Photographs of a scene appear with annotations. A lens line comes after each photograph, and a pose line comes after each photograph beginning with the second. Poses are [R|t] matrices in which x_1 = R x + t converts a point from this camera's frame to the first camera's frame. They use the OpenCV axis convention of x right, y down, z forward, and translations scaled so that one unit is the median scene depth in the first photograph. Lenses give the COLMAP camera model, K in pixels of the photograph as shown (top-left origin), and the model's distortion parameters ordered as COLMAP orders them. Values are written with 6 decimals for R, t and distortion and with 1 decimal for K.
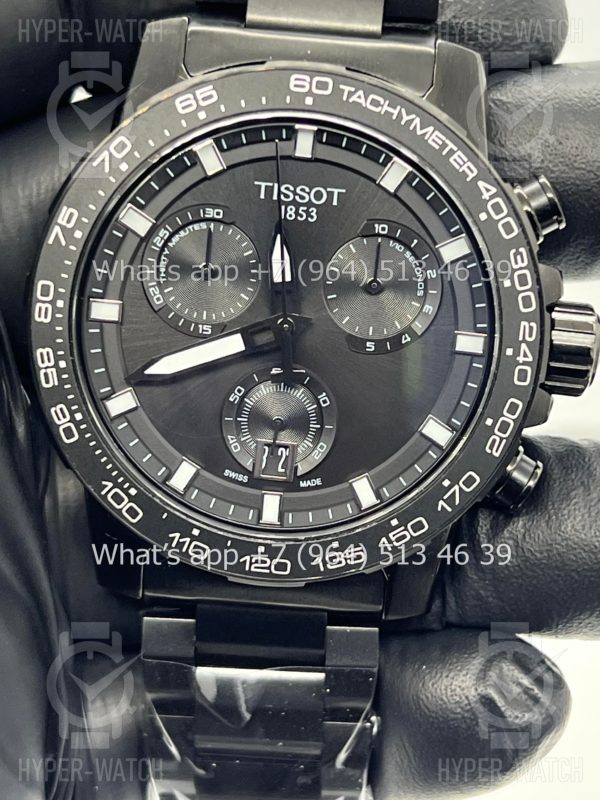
lens RADIAL K [[1937.4, 0, 293.0], [0, 1937.4, 402.1], [0, 0, 1]] dist [0.154332, 0.000000]
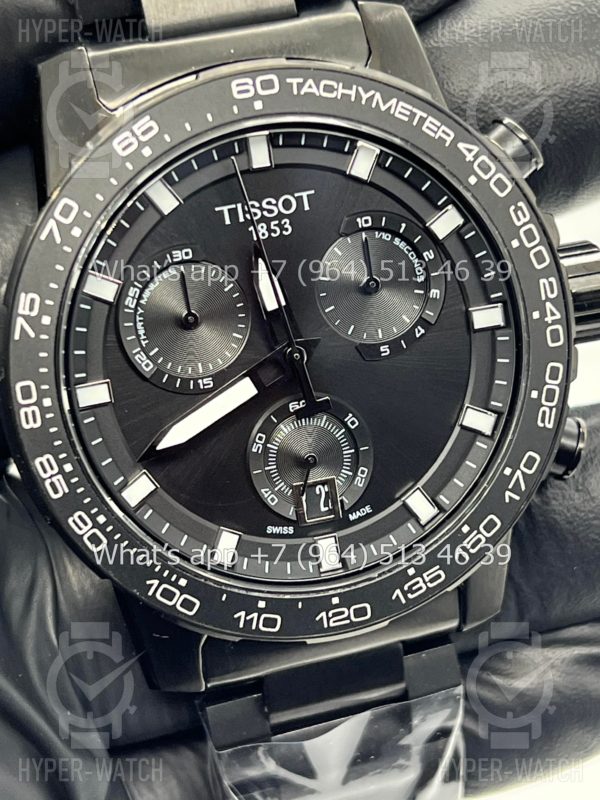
lens RADIAL K [[1937.4, 0, 297.6], [0, 1937.4, 405.7], [0, 0, 1]] dist [0.154332, 0.000000]
pose [[0.941797, -0.281273, 0.184129, -0.173523], [0.272922, 0.959504, 0.069761, -0.078691], [-0.196294, -0.015448, 0.980423, 0.121176]]
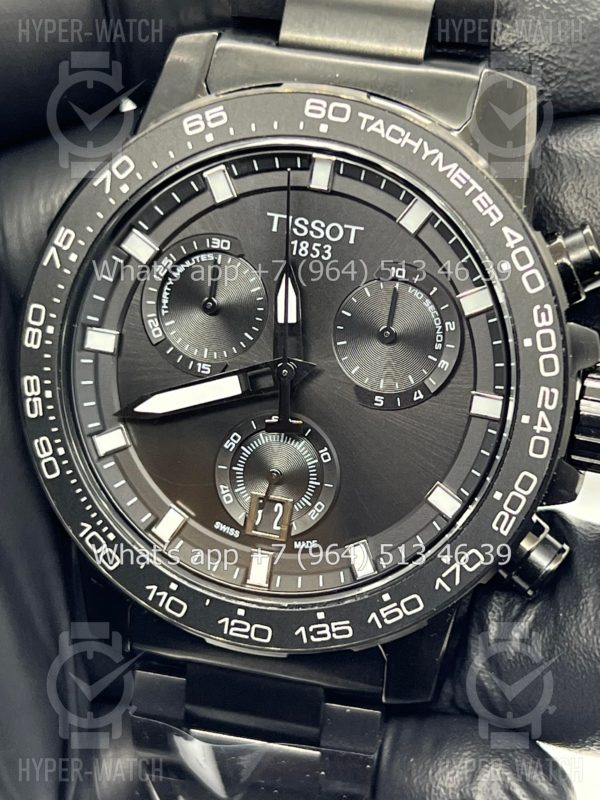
lens RADIAL K [[1937.4, 0, 281.6], [0, 1937.4, 398.4], [0, 0, 1]] dist [0.154332, 0.000000]
pose [[0.977791, 0.078194, -0.194450, 0.172866], [-0.081448, 0.996639, -0.008780, -0.018326], [0.193110, 0.024423, 0.980873, 0.101406]]
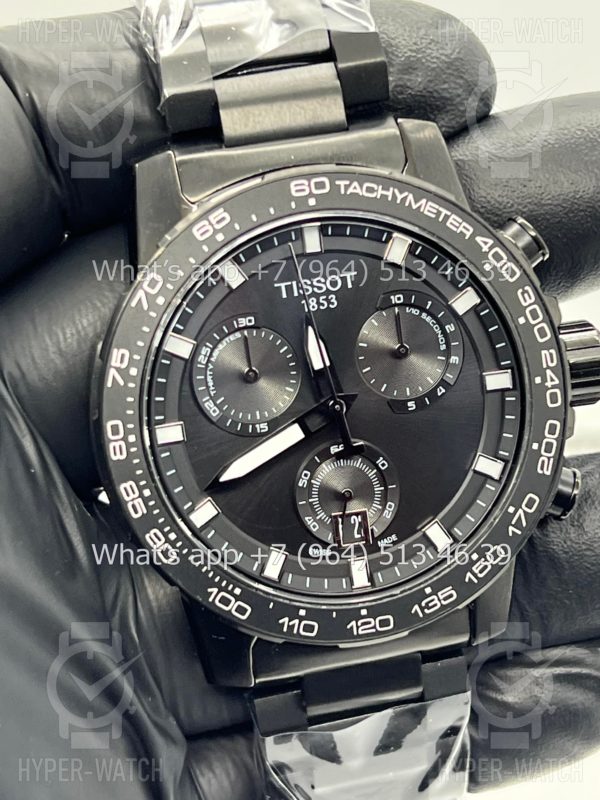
lens RADIAL K [[1937.4, 0, 297.4], [0, 1937.4, 398.6], [0, 0, 1]] dist [0.154332, 0.000000]
pose [[0.956800, -0.244009, 0.158093, -0.194297], [0.244485, 0.969509, 0.016733, -0.066912], [-0.157356, 0.022641, 0.987282, -0.067128]]
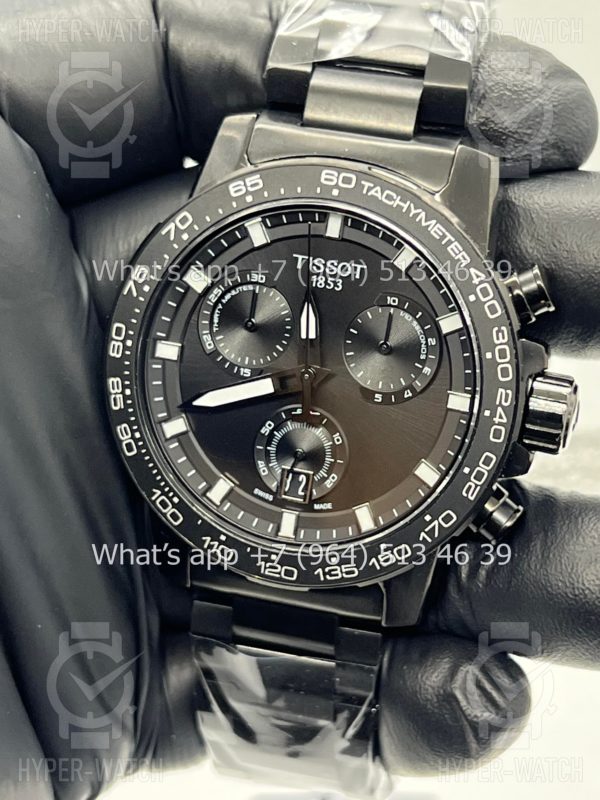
lens RADIAL K [[1937.4, 0, 276.2], [0, 1937.4, 393.8], [0, 0, 1]] dist [0.154332, 0.000000]
pose [[0.970871, 0.083624, -0.224535, 0.248700], [-0.080091, 0.996479, 0.024812, -0.056154], [0.225819, -0.006106, 0.974150, -0.179992]]
